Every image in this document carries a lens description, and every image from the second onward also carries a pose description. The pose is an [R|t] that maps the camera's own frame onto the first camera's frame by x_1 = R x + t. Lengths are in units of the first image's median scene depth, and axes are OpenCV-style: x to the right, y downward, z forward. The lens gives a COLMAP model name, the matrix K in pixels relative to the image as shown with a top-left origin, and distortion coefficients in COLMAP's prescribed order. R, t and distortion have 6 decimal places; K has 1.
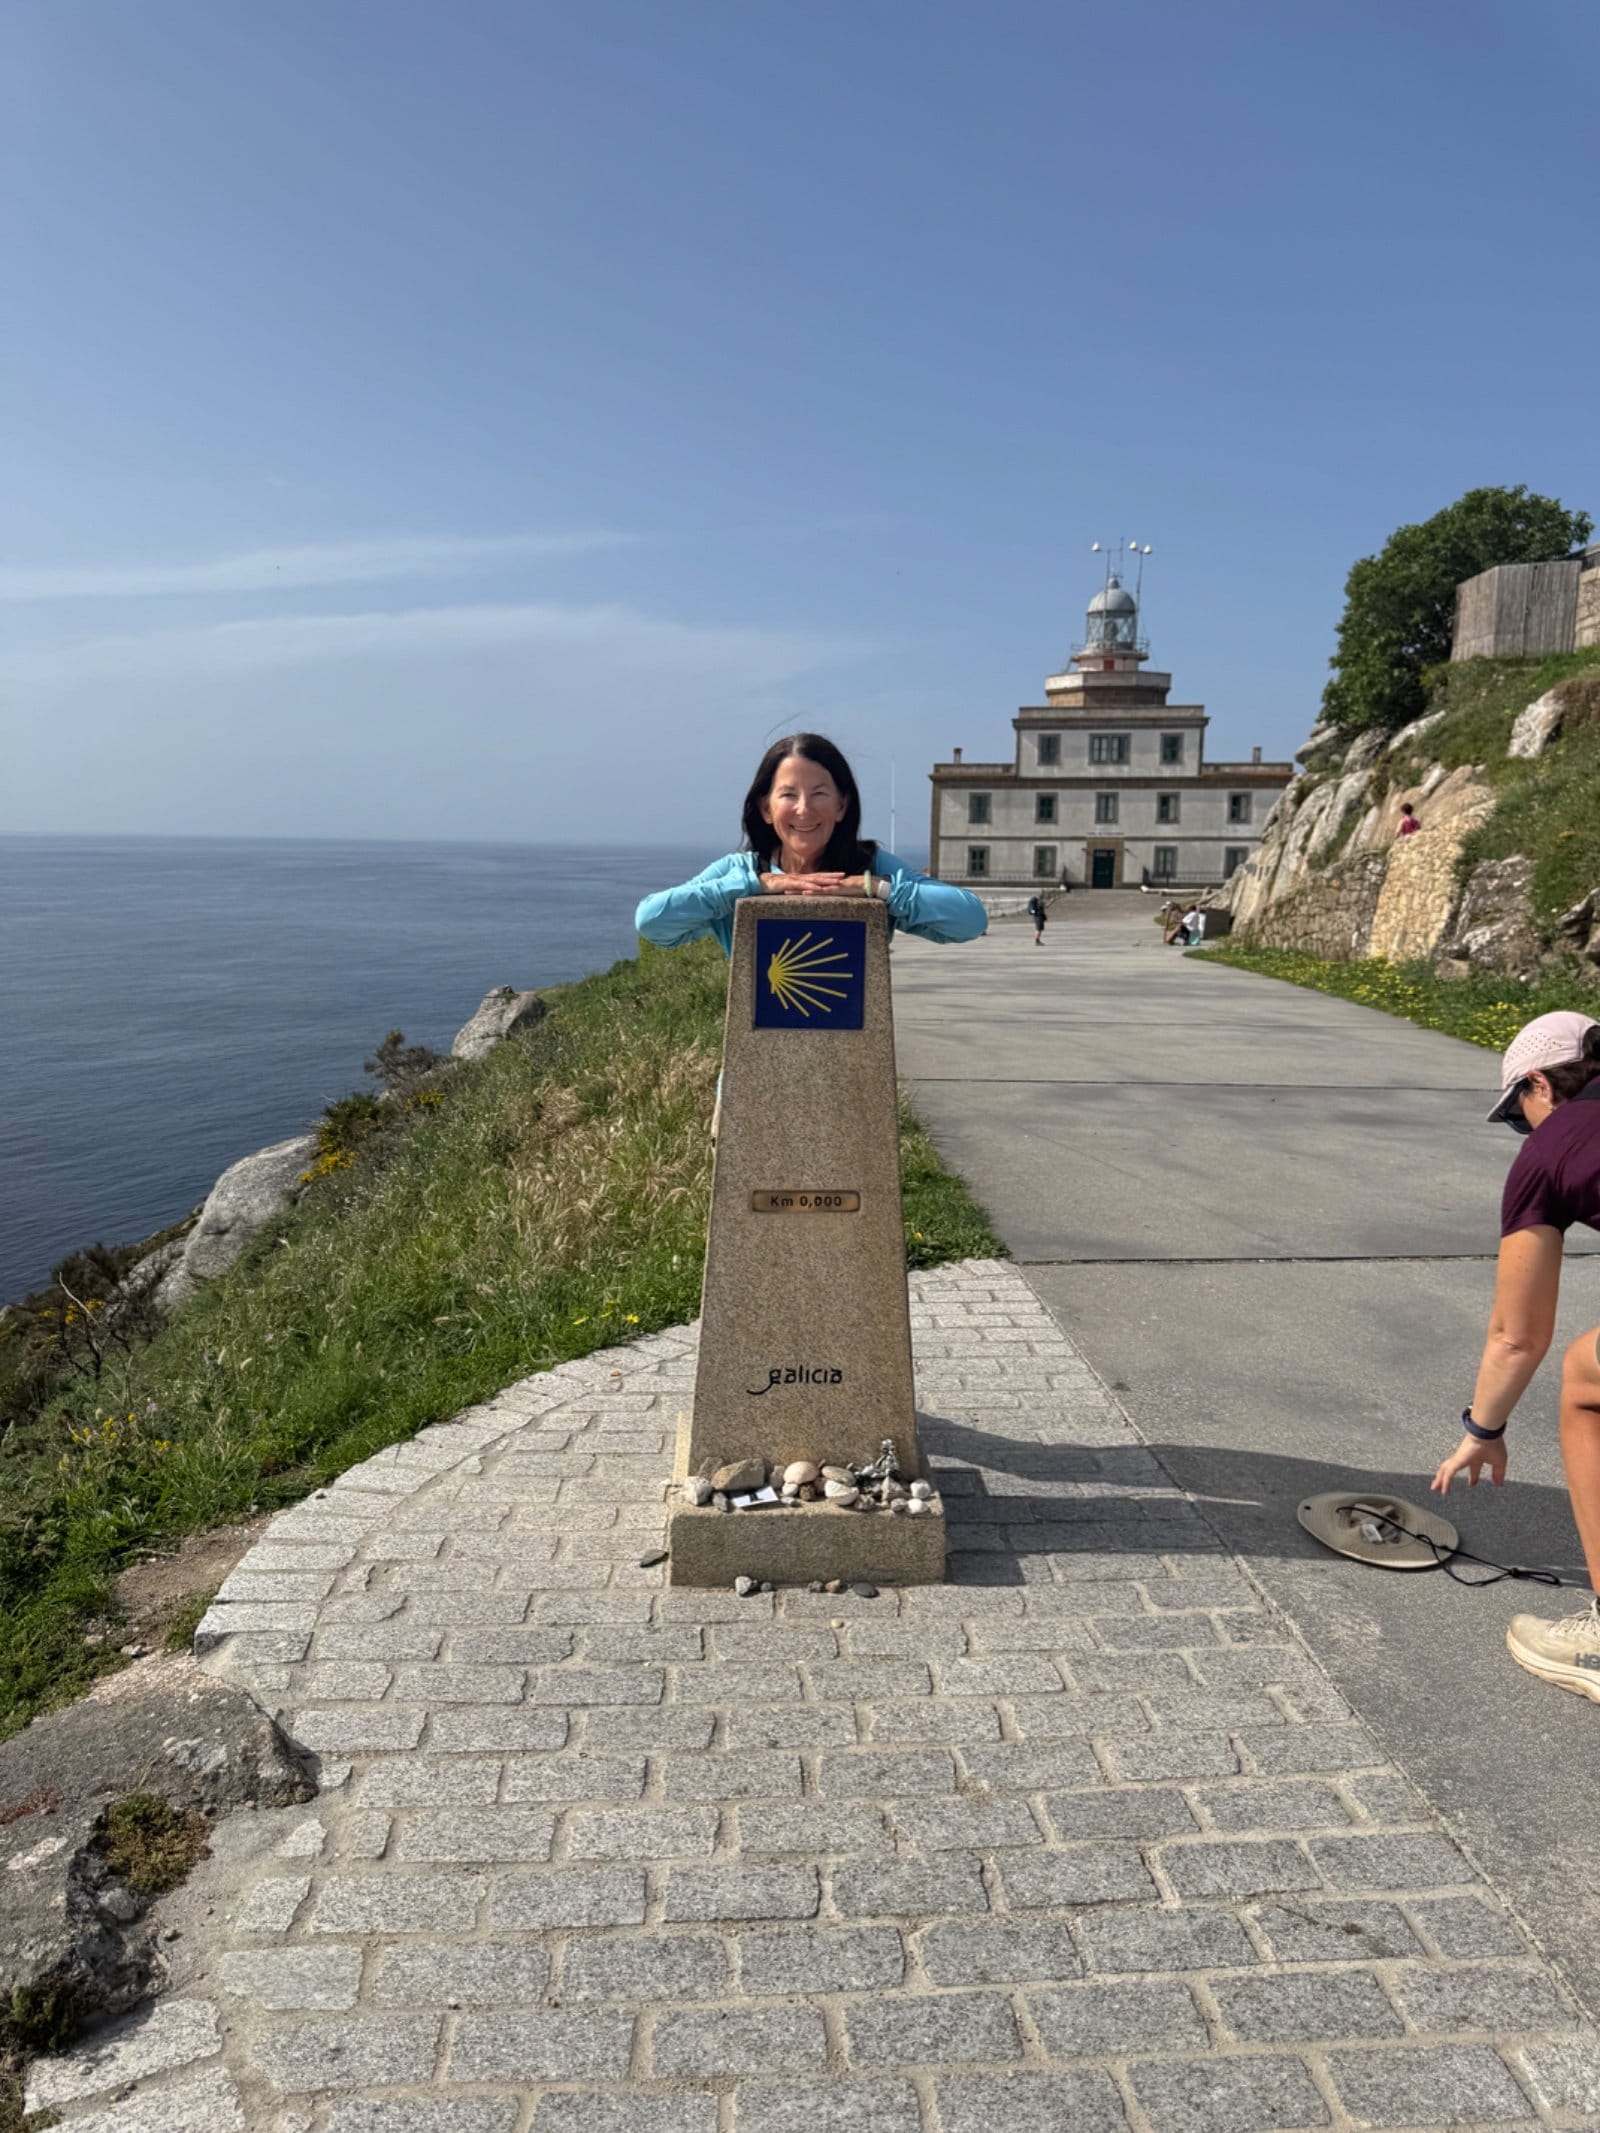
lens RADIAL K [[1520.6, 0, 785.9], [0, 1520.6, 1009.2], [0, 0, 1]] dist [0.039408, -0.052217]
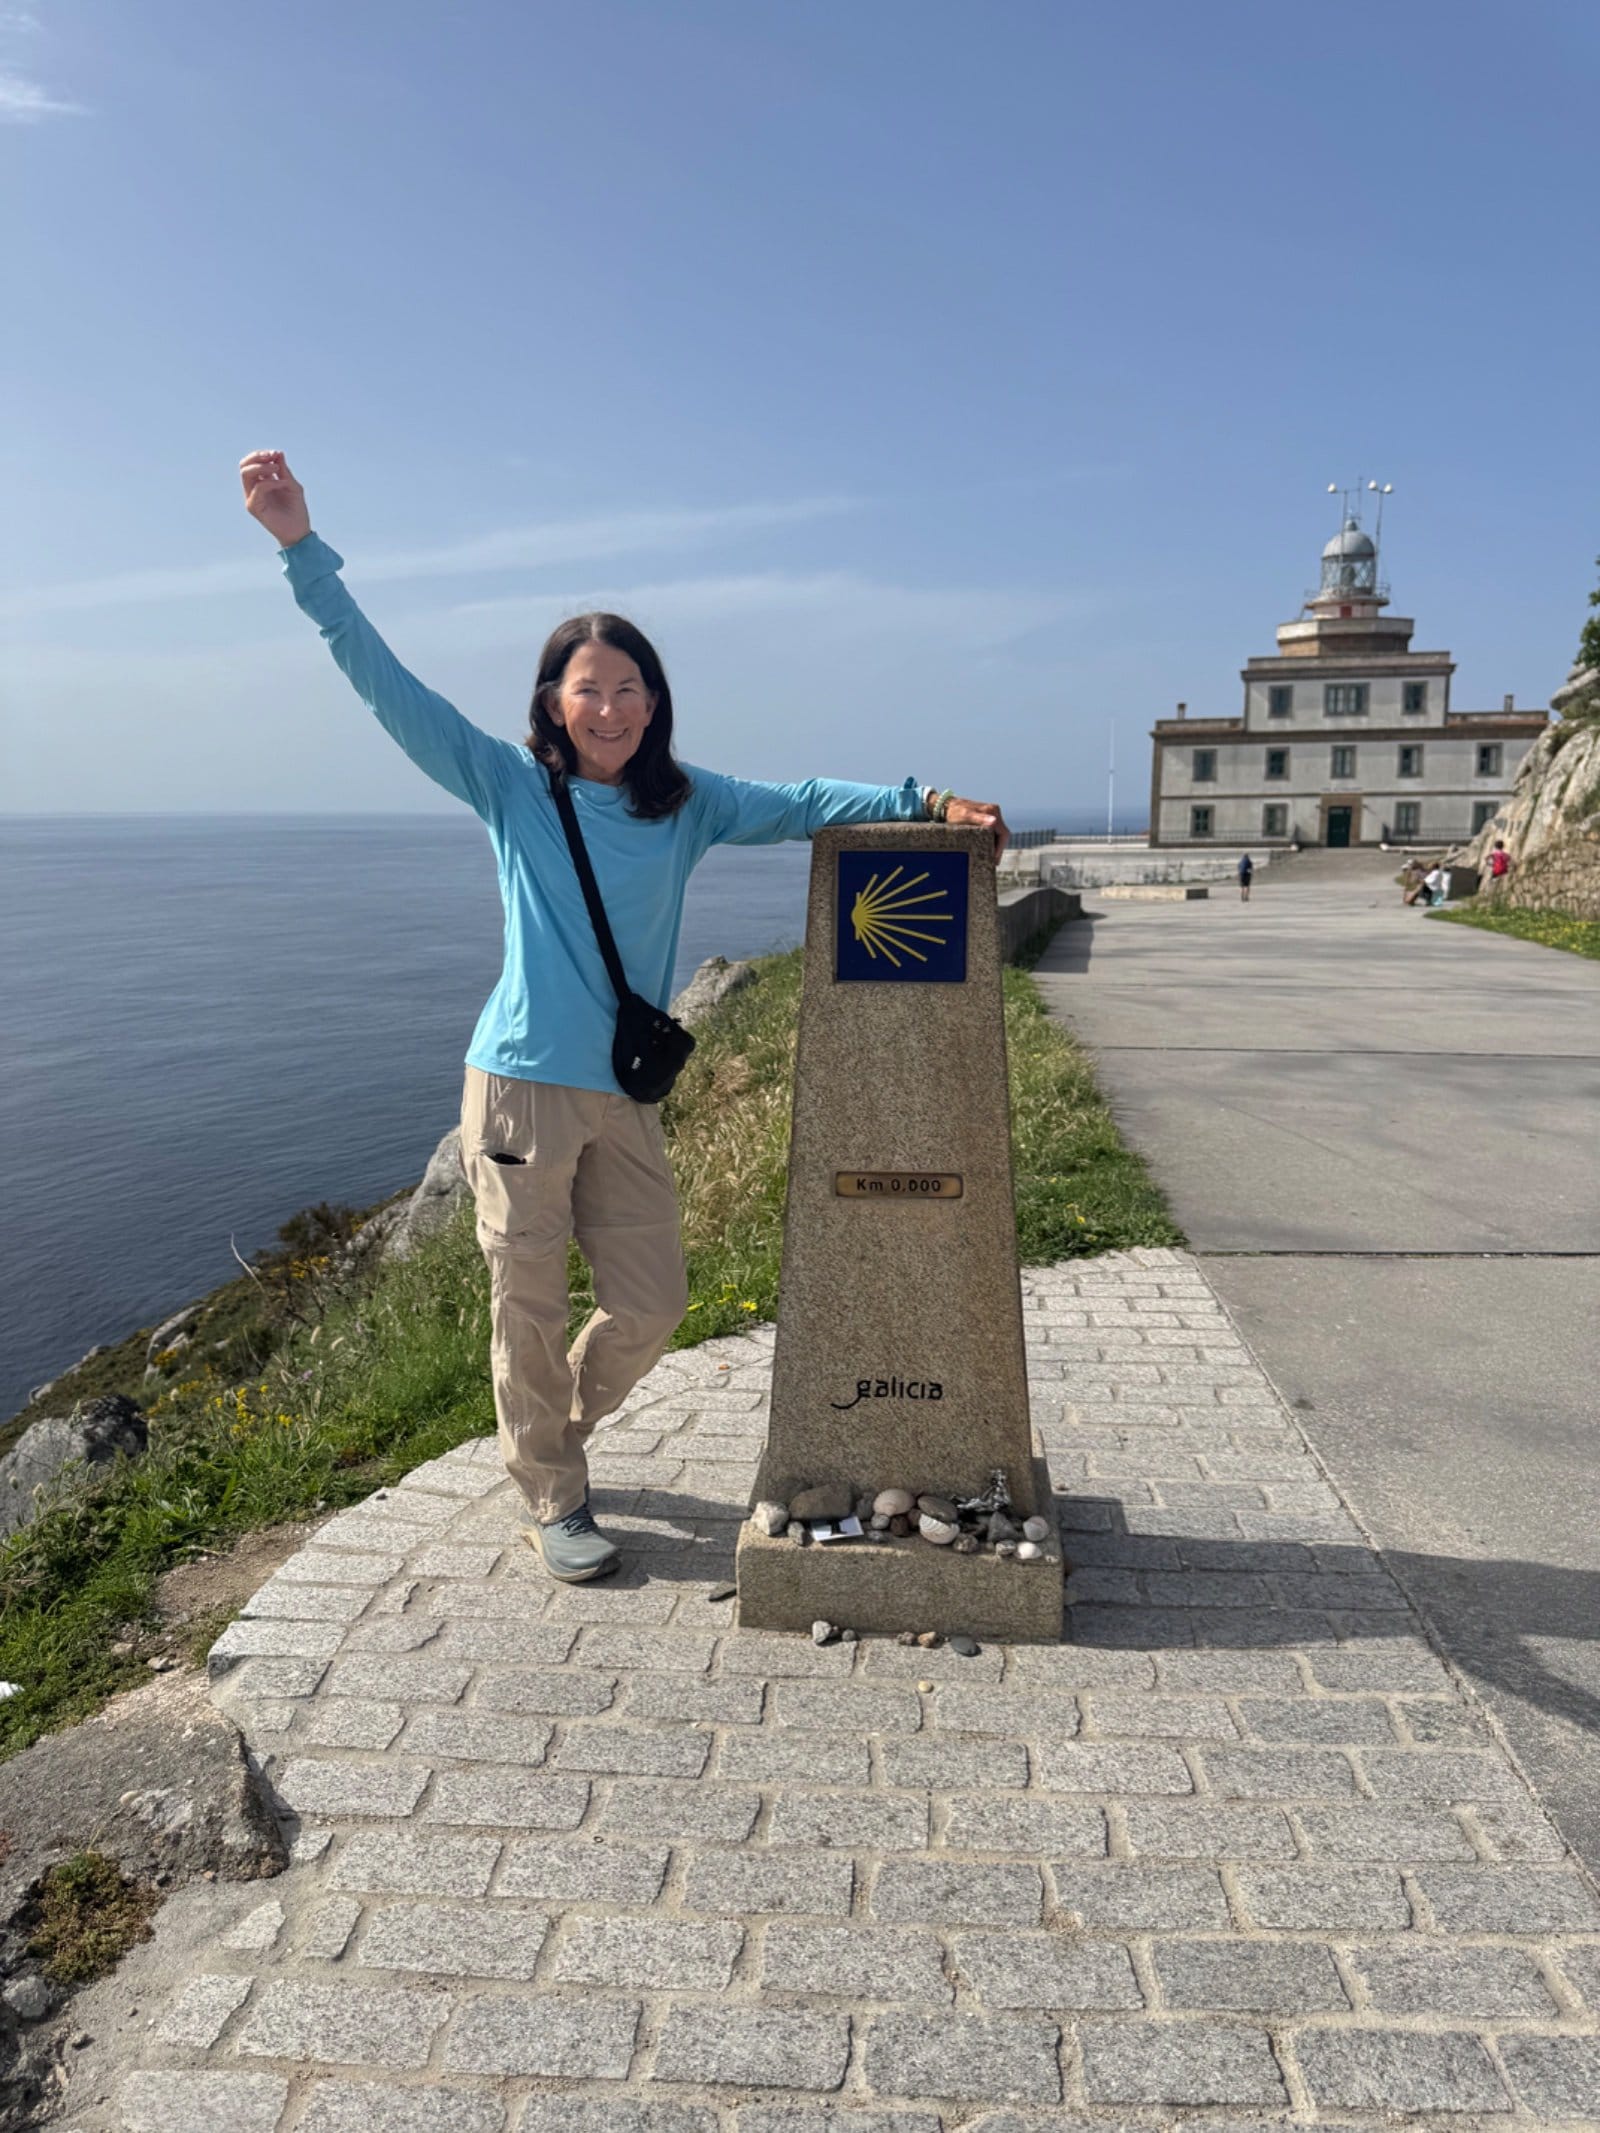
lens RADIAL K [[1521.0, 0, 802.9], [0, 1521.0, 1001.4], [0, 0, 1]] dist [0.006933, -0.006189]
pose [[0.990654, -0.000134, -0.136395, 0.081157], [0.002286, 0.999875, 0.015617, 0.011524], [0.136376, -0.015783, 0.990531, 0.166747]]
